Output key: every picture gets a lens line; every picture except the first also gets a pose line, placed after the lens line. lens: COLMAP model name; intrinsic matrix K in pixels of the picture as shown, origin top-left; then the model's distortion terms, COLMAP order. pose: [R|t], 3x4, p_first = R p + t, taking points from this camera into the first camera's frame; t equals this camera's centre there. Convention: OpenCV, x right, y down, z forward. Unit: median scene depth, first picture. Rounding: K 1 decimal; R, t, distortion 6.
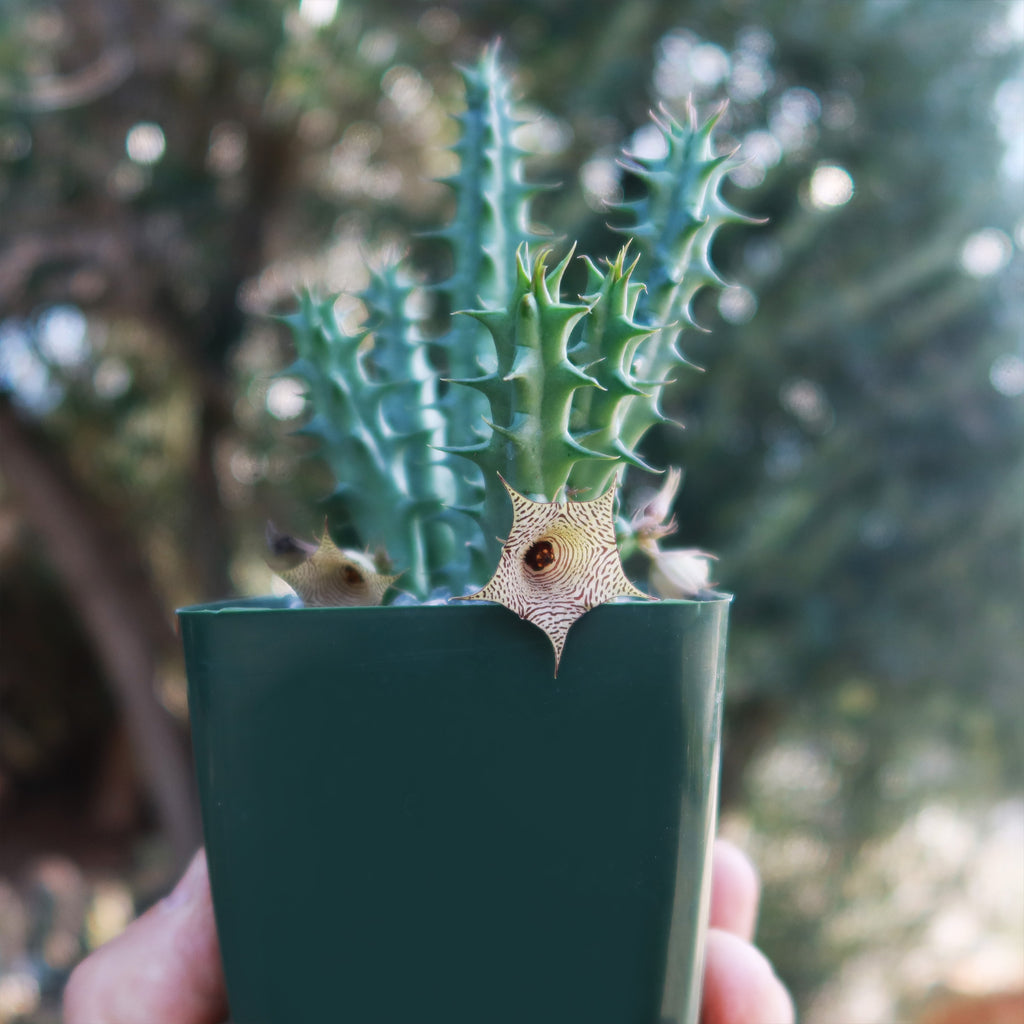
lens RADIAL K [[1102.6, 0, 511.9], [0, 1102.6, 559.6], [0, 0, 1]] dist [-0.013635, -0.013363]
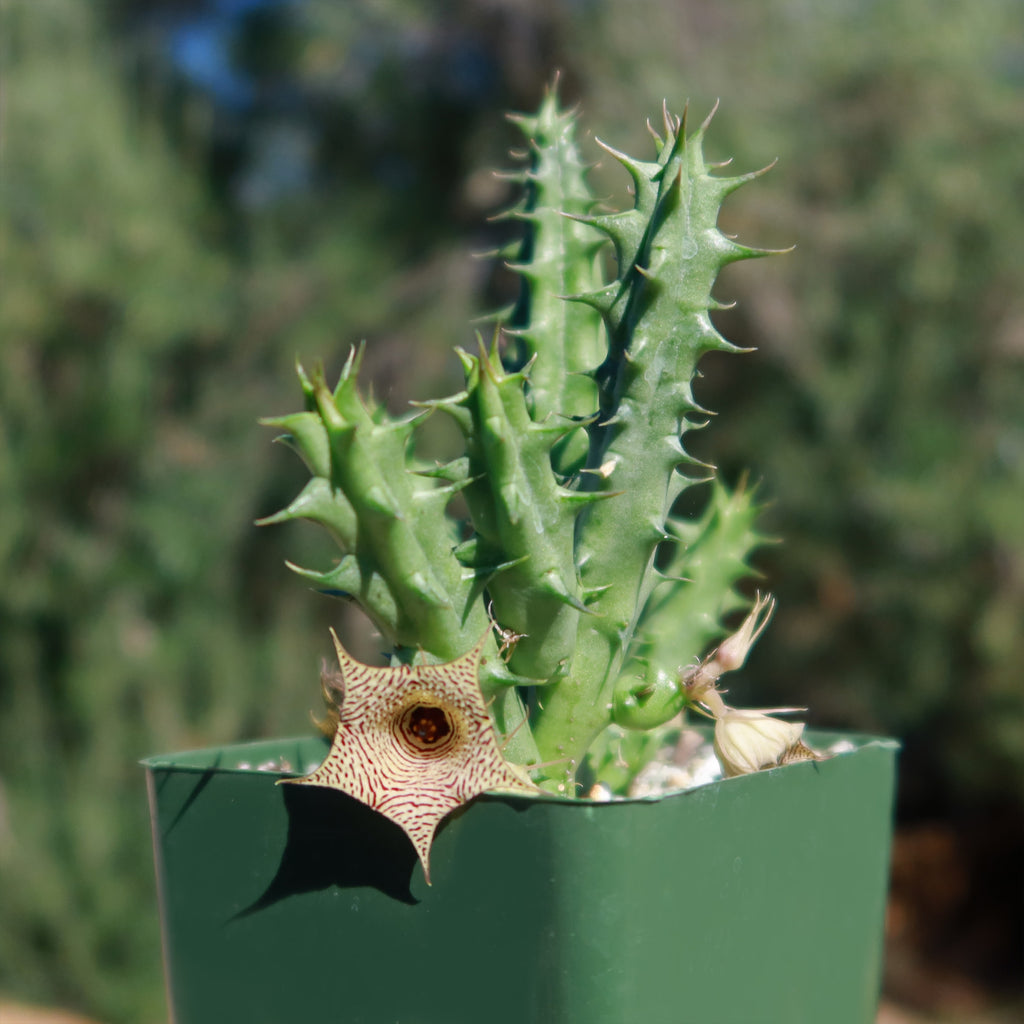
lens RADIAL K [[1072.8, 0, 512.0], [0, 1072.8, 512.0], [0, 0, 1]] dist [-0.032854, -0.006590]
pose [[0.846237, -0.042510, -0.531108, 0.510838], [0.009017, 0.997812, -0.065497, -0.109024], [0.532730, 0.050636, 0.844769, 0.378016]]
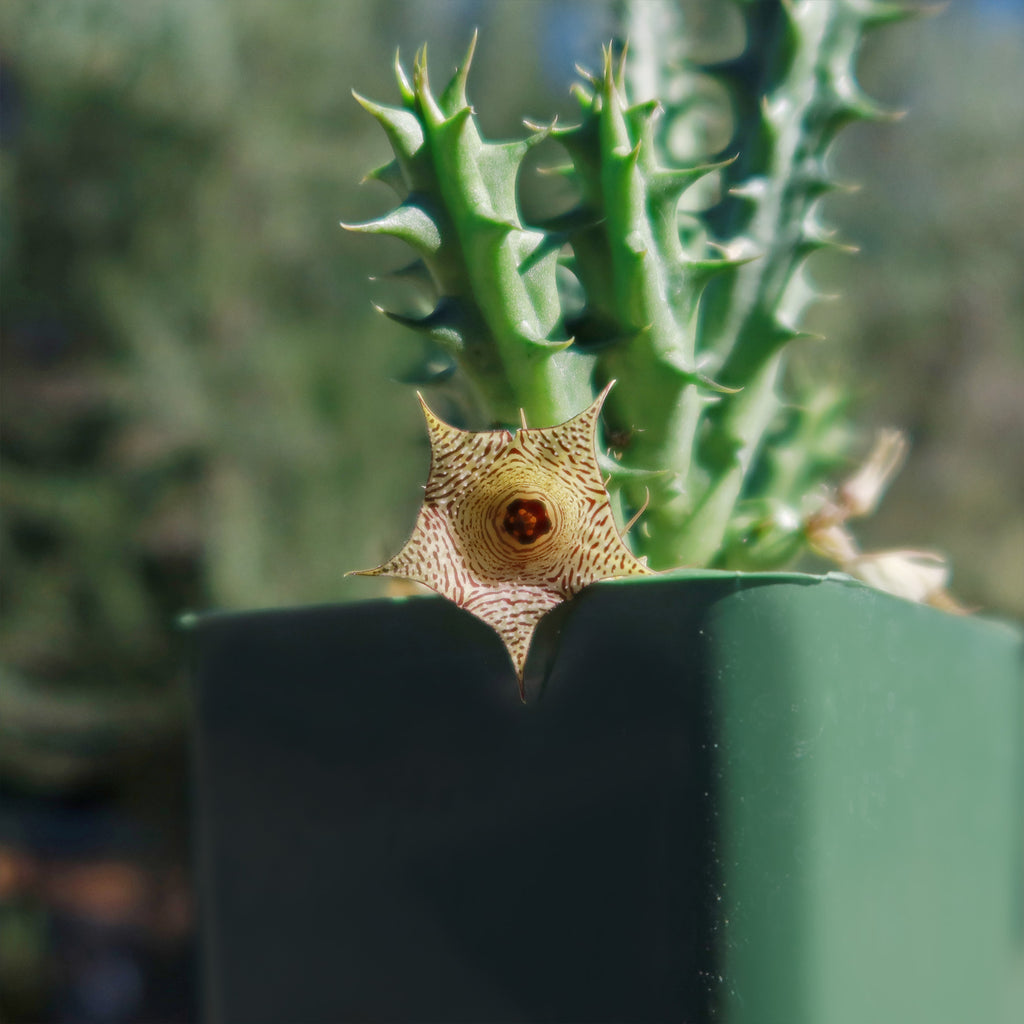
lens RADIAL K [[919.2, 0, 540.3], [0, 919.2, 504.1], [0, 0, 1]] dist [0.010718, 0.001317]
pose [[0.845552, -0.051409, -0.531412, 0.345426], [-0.022869, 0.990952, -0.132253, 0.063392], [0.533403, 0.123980, 0.836726, 0.542576]]
